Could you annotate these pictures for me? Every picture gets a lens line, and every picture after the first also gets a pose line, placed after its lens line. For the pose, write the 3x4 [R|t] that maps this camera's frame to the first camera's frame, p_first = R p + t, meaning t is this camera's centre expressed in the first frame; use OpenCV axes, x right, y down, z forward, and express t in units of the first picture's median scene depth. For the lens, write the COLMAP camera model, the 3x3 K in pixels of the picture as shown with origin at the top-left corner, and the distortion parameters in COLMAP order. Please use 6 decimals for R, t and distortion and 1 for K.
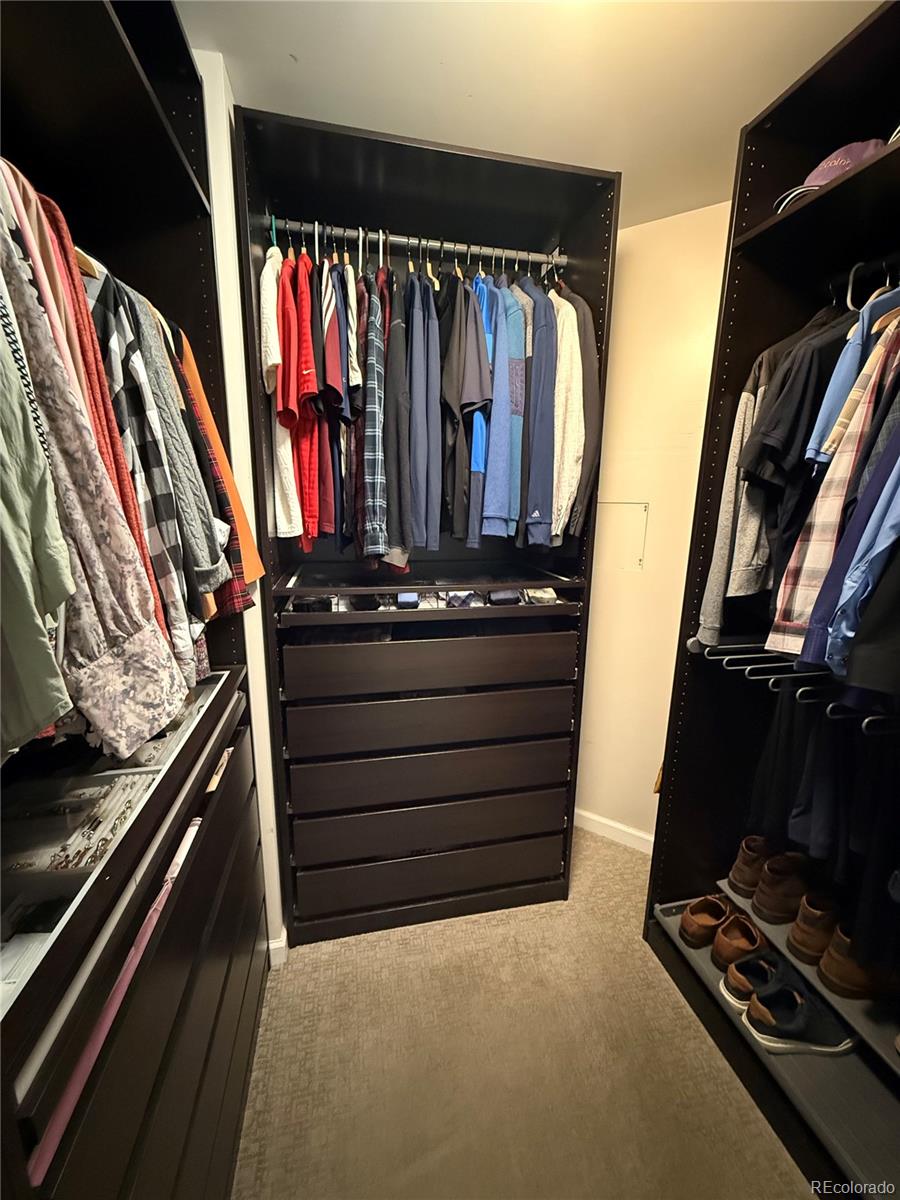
lens RADIAL K [[476.5, 0, 449.8], [0, 476.5, 595.2], [0, 0, 1]] dist [-0.001082, -0.000216]
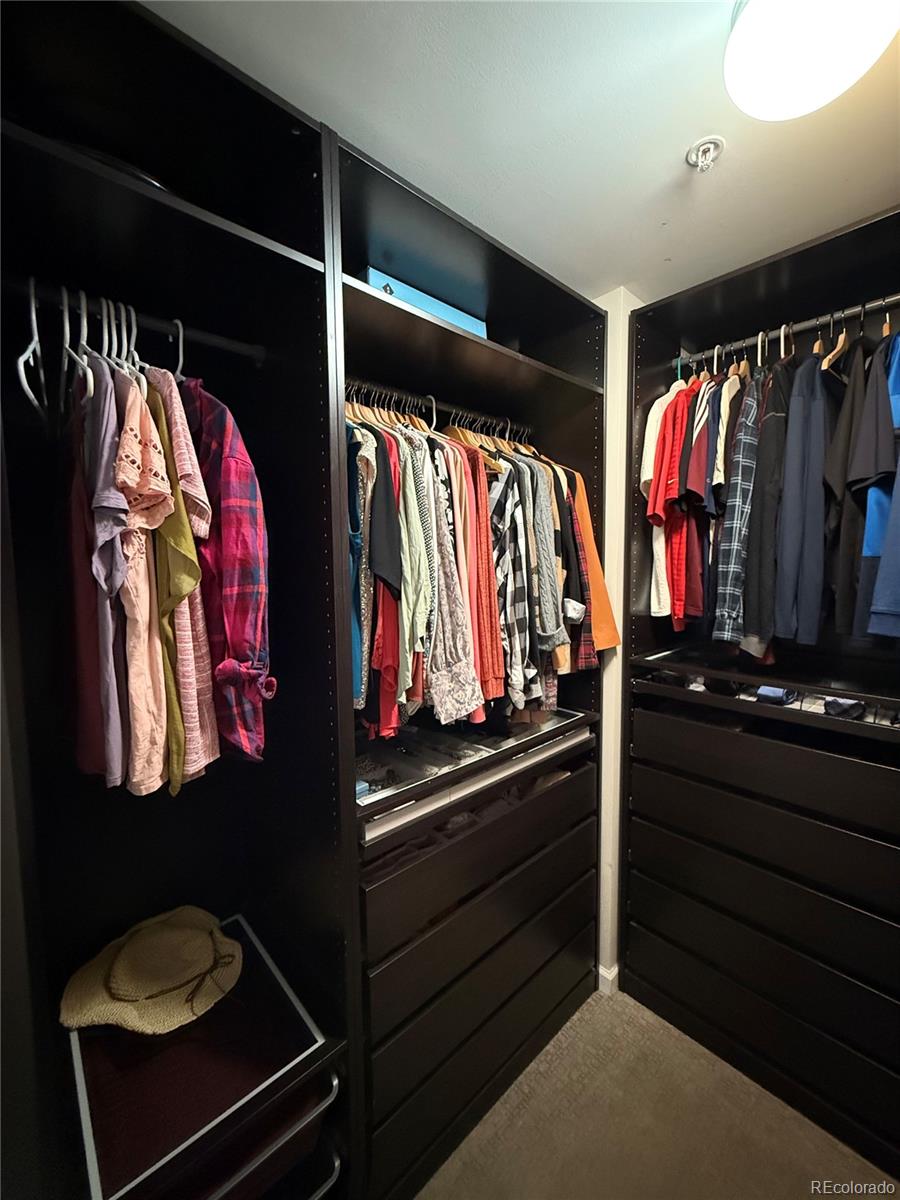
lens RADIAL K [[478.7, 0, 456.7], [0, 478.7, 596.2], [0, 0, 1]] dist [0.001145, 0.000064]
pose [[0.511111, 0.043832, -0.858396, 0.434360], [-0.159621, 0.986167, -0.044686, -0.042499], [0.844563, 0.159858, 0.511037, -0.020343]]
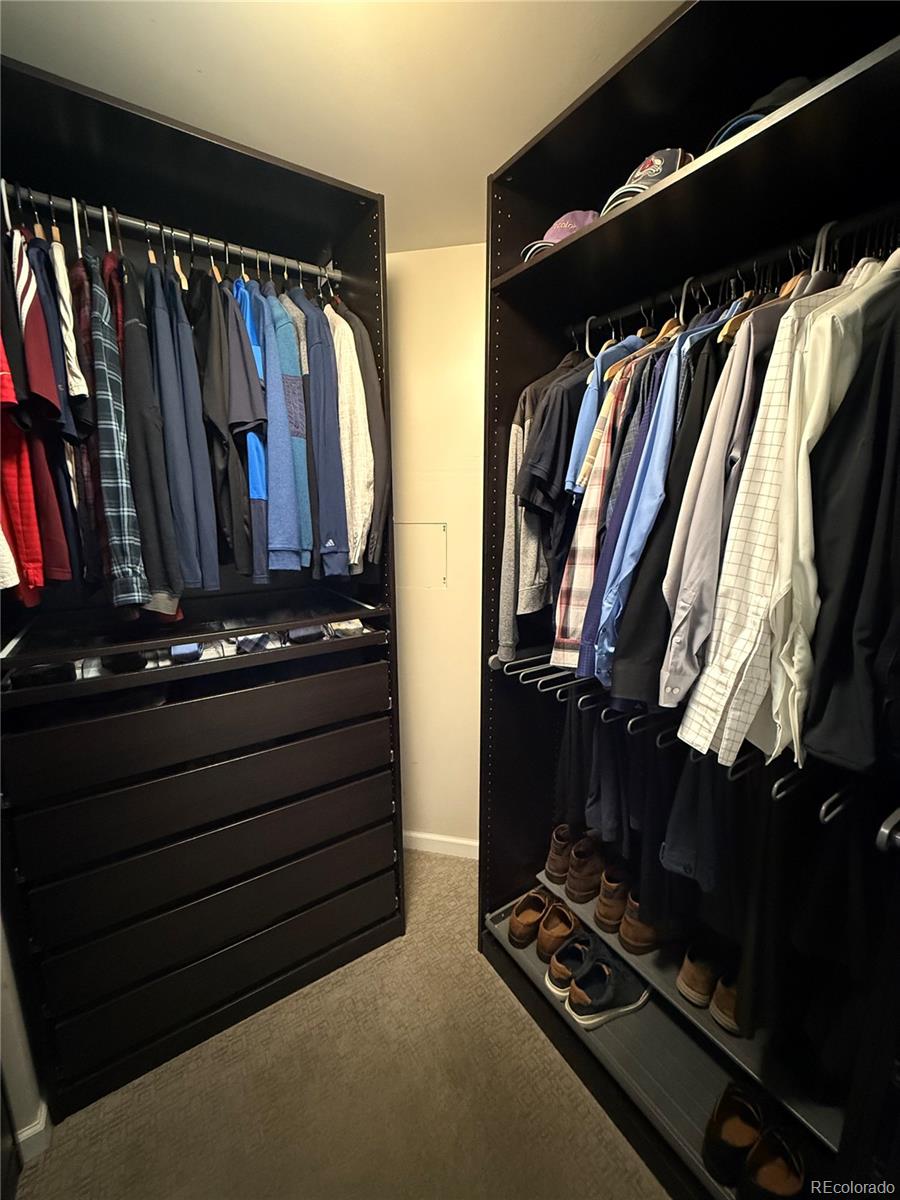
lens RADIAL K [[476.5, 0, 449.8], [0, 476.5, 595.2], [0, 0, 1]] dist [-0.001082, -0.000216]
pose [[0.934261, -0.085897, 0.346090, 0.073921], [0.090588, 0.995885, 0.002632, -0.054316], [-0.344892, 0.028893, 0.938198, 0.052464]]
